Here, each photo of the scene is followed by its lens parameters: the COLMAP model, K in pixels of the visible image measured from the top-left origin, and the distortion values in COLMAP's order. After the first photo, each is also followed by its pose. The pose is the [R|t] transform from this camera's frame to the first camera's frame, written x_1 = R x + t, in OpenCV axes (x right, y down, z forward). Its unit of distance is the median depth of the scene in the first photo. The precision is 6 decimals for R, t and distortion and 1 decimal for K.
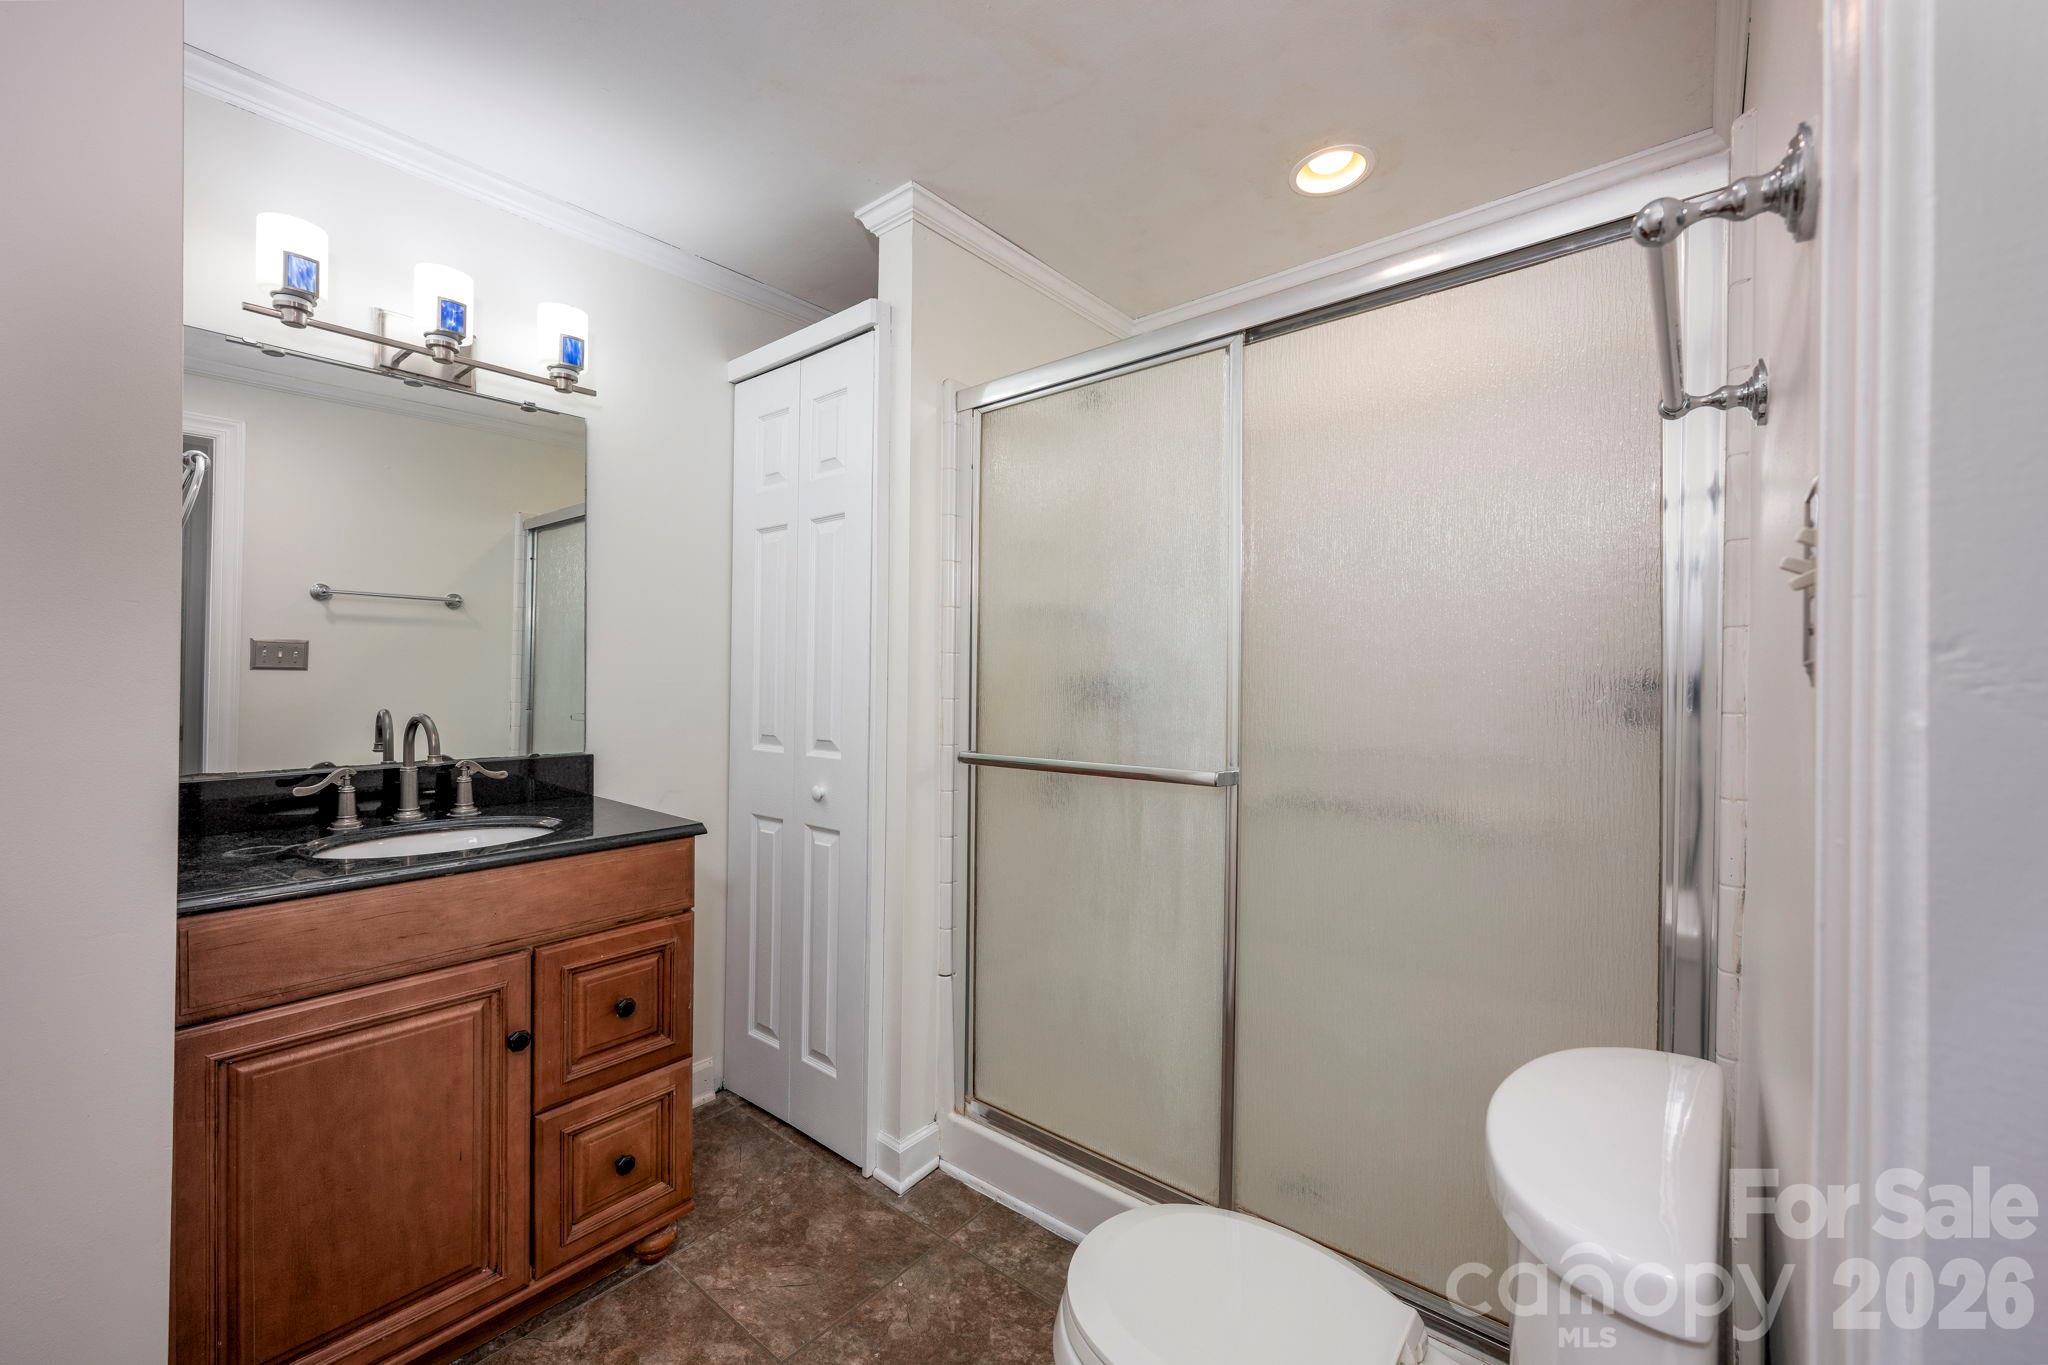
lens RADIAL K [[807.2, 0, 1022.3], [0, 807.2, 676.0], [0, 0, 1]] dist [-0.000725, 0.000232]
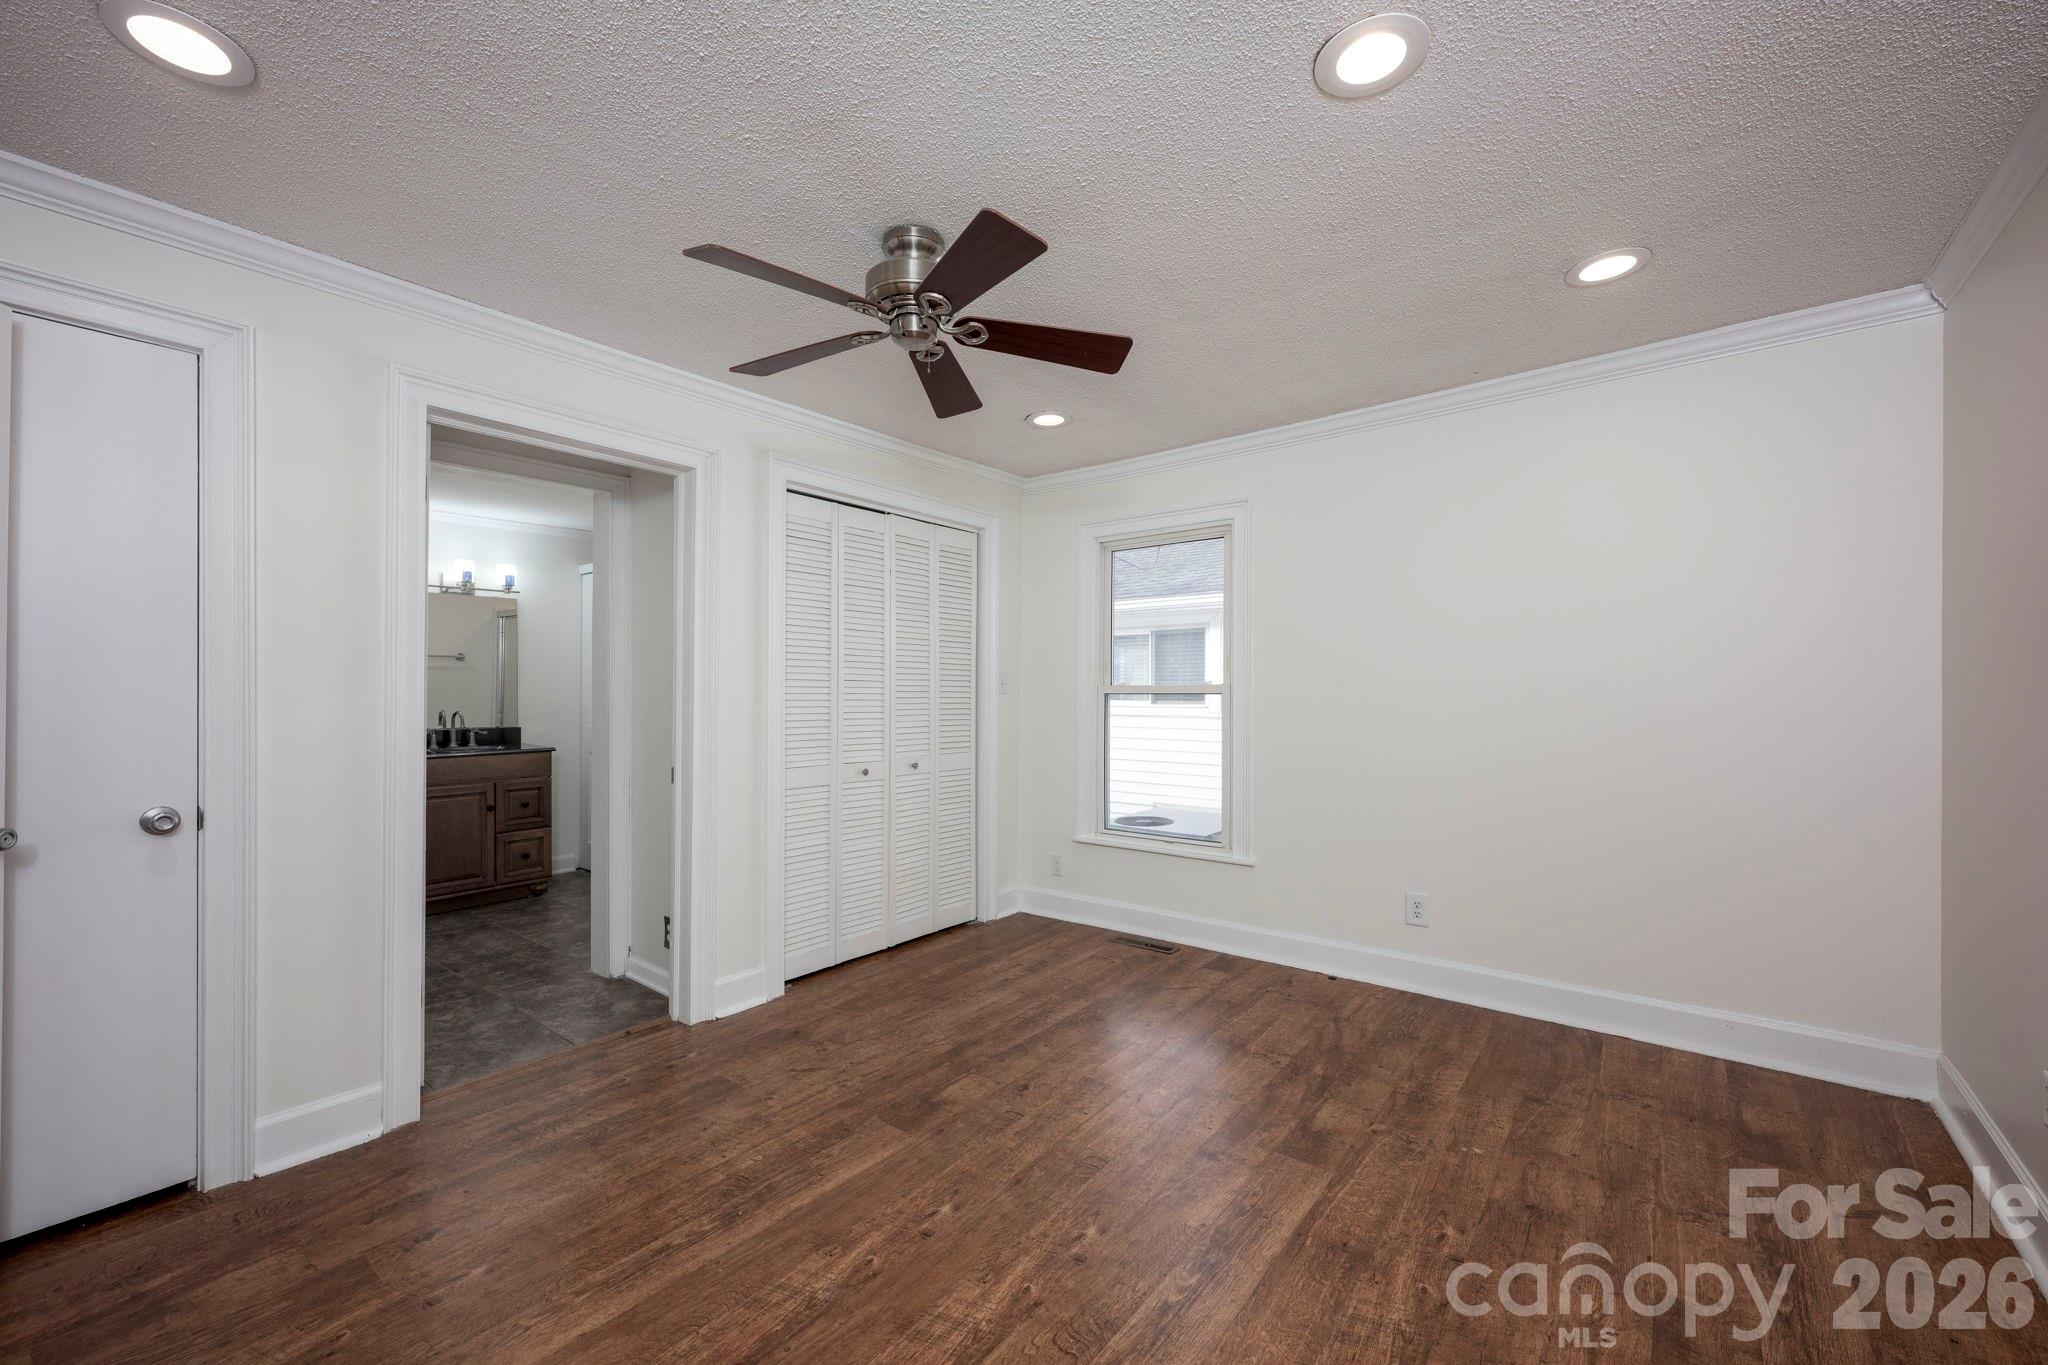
lens RADIAL K [[807.2, 0, 1019.4], [0, 807.2, 692.0], [0, 0, 1]] dist [-0.000725, 0.000232]
pose [[0.999942, -0.005276, 0.009337, 1.260382], [0.005254, 0.999983, 0.002380, -0.018024], [-0.009349, -0.002331, 0.999954, -1.936768]]
